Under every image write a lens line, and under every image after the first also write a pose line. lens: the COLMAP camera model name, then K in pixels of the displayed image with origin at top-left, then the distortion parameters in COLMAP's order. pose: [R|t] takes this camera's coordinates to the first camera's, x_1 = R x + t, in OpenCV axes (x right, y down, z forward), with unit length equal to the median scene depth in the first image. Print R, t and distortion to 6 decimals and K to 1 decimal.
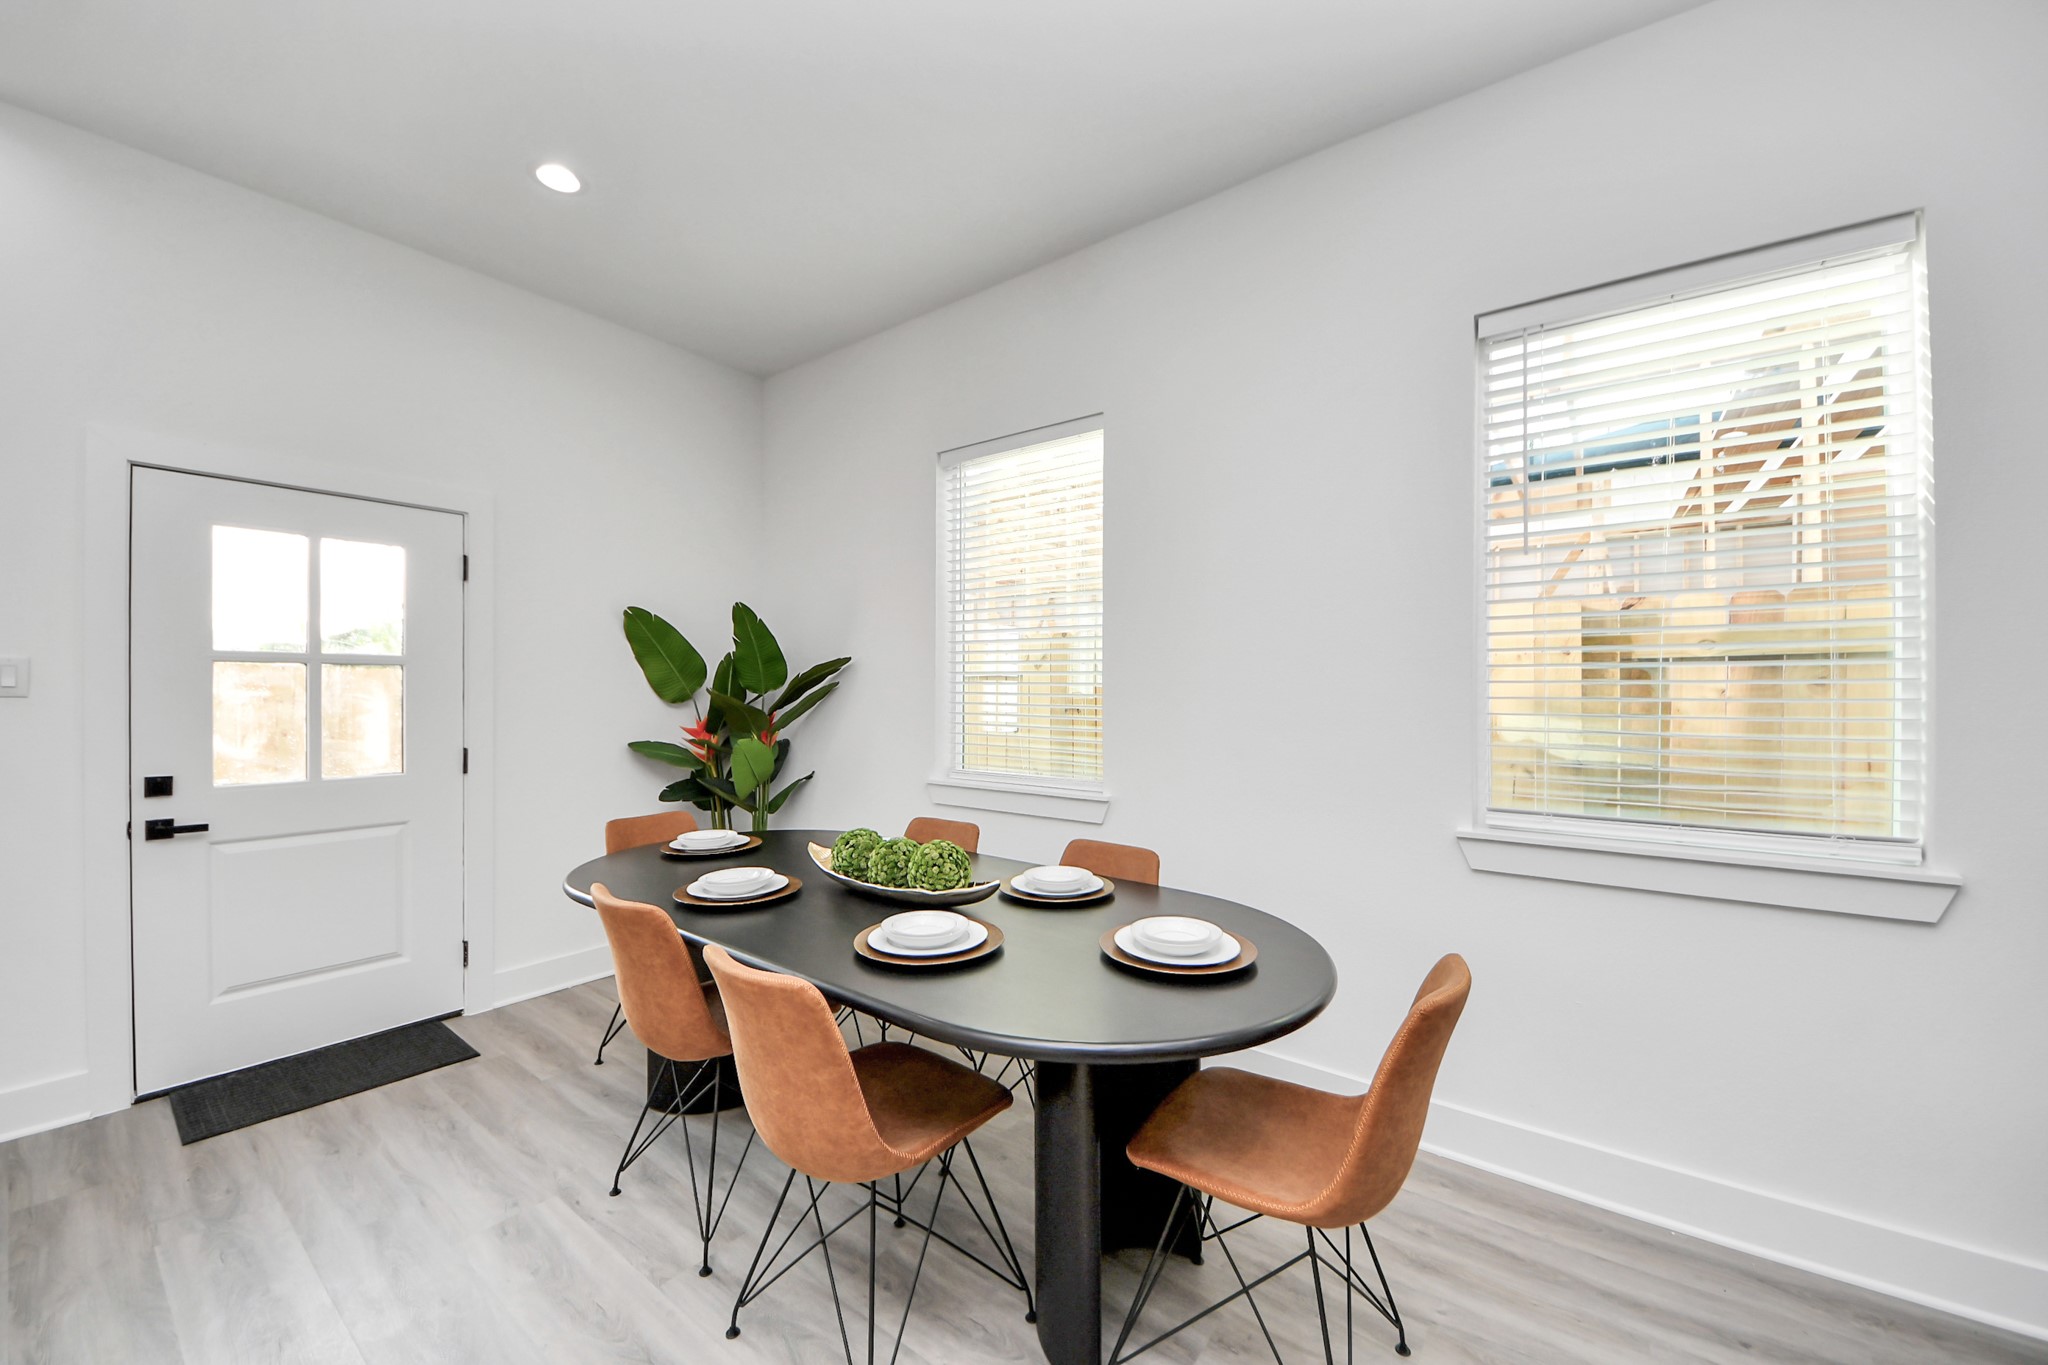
lens RADIAL K [[743.7, 0, 1024.0], [0, 743.7, 682.5], [0, 0, 1]] dist [0.047333, -0.036935]
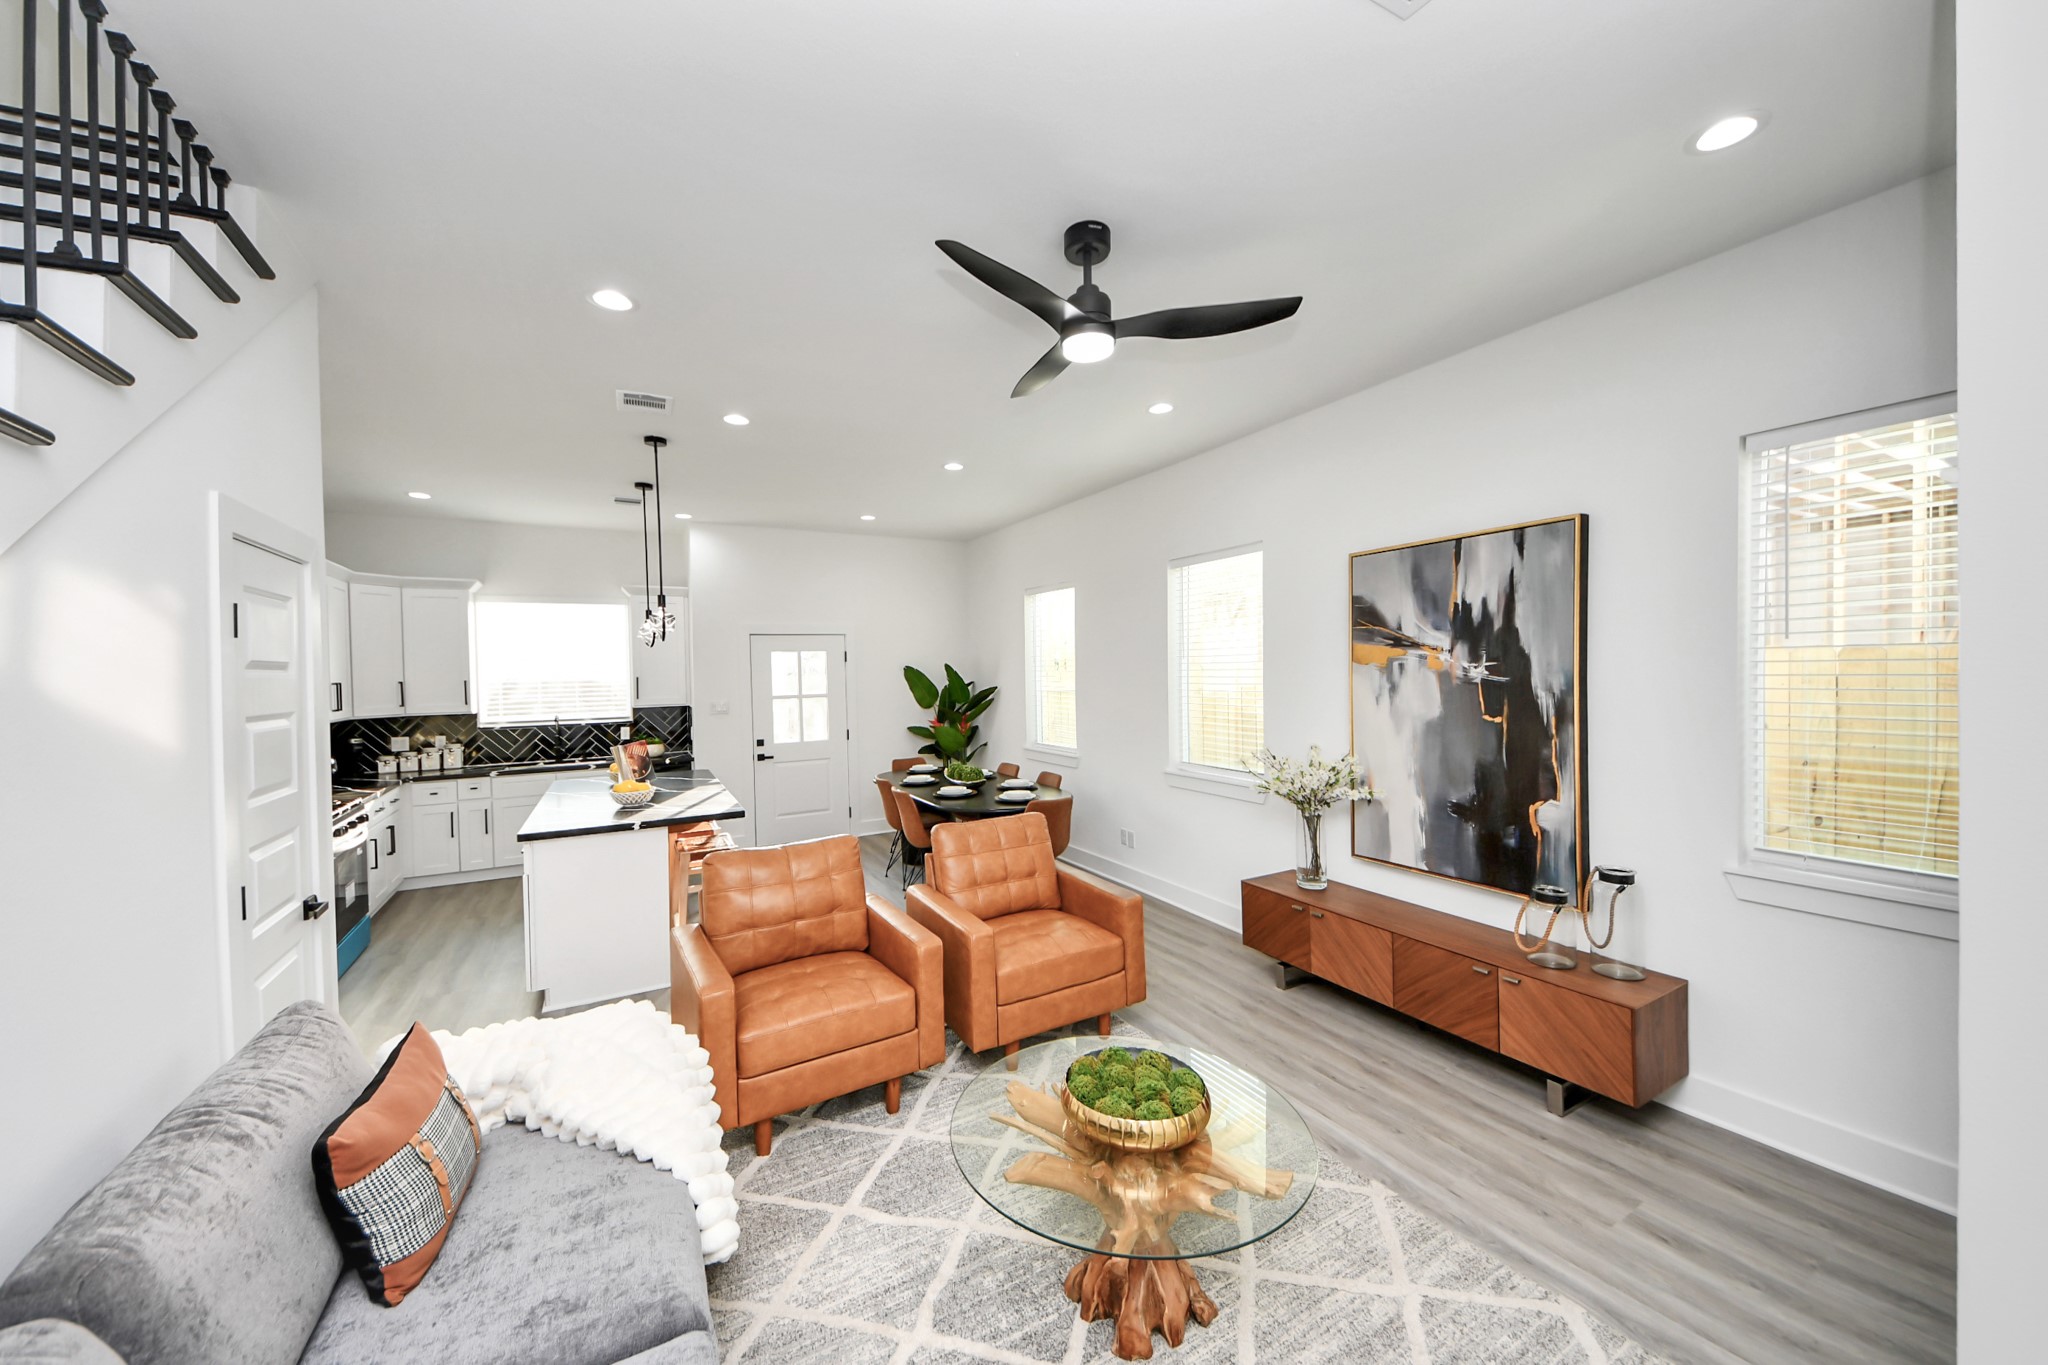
lens RADIAL K [[743.7, 0, 1024.0], [0, 743.7, 682.5], [0, 0, 1]] dist [0.047333, -0.036935]
pose [[0.906148, -0.014911, -0.422698, 0.895919], [0.027908, 0.999308, 0.024577, -0.119074], [0.422040, -0.034068, 0.905937, -1.053407]]
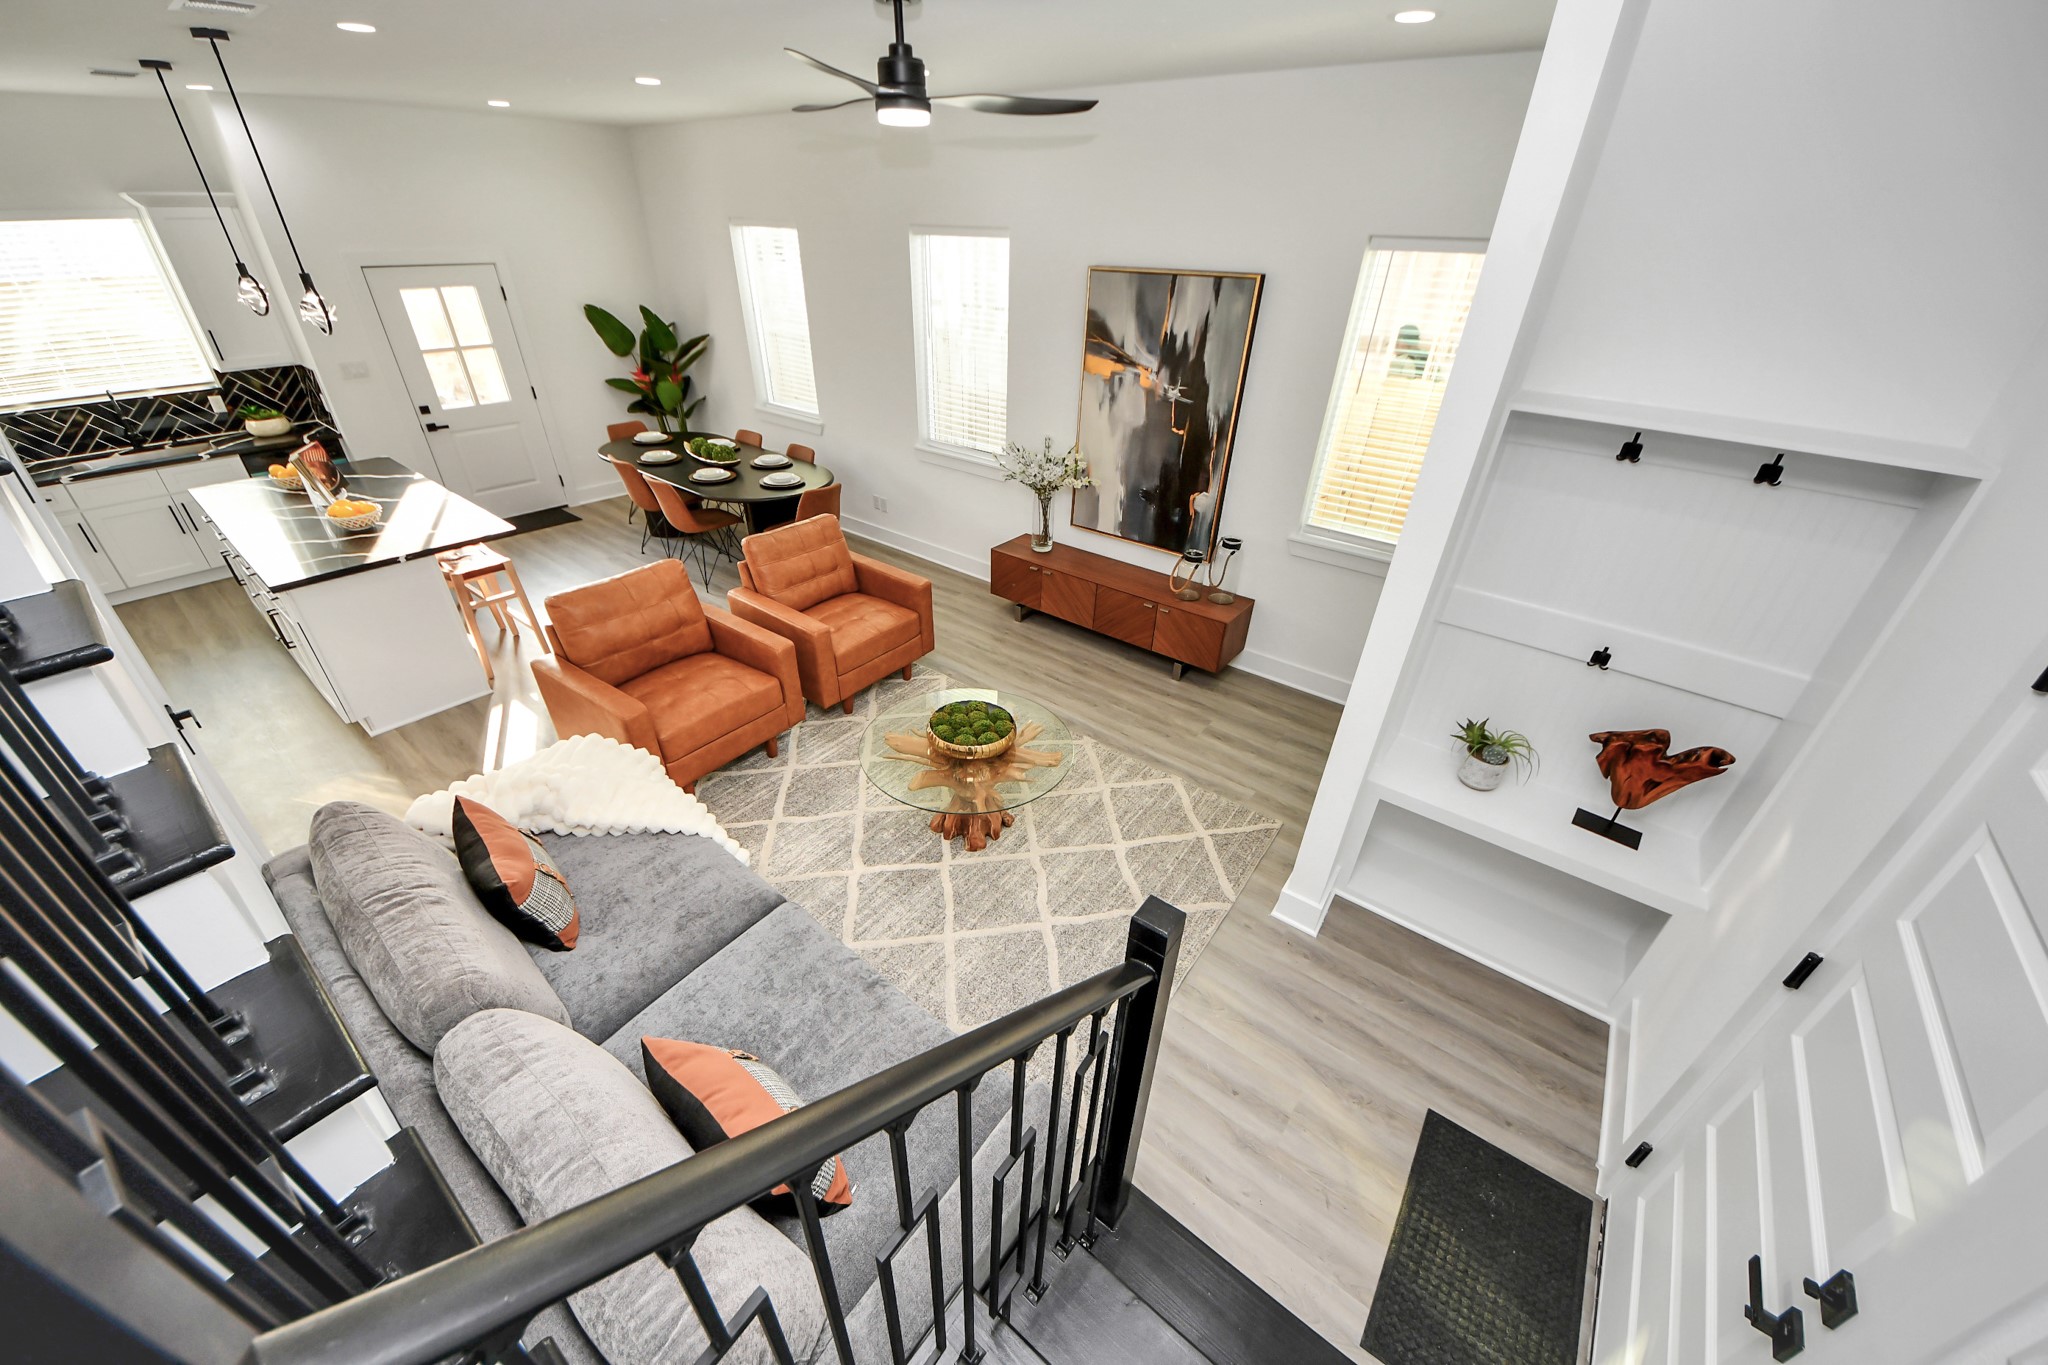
lens RADIAL K [[751.8, 0, 1002.1], [0, 751.8, 681.1], [0, 0, 1]] dist [0.038939, -0.017182]
pose [[0.998659, 0.034647, -0.038461, 0.774160], [-0.009042, 0.848313, 0.529419, -0.395849], [0.050969, -0.528361, 0.847489, -1.332127]]
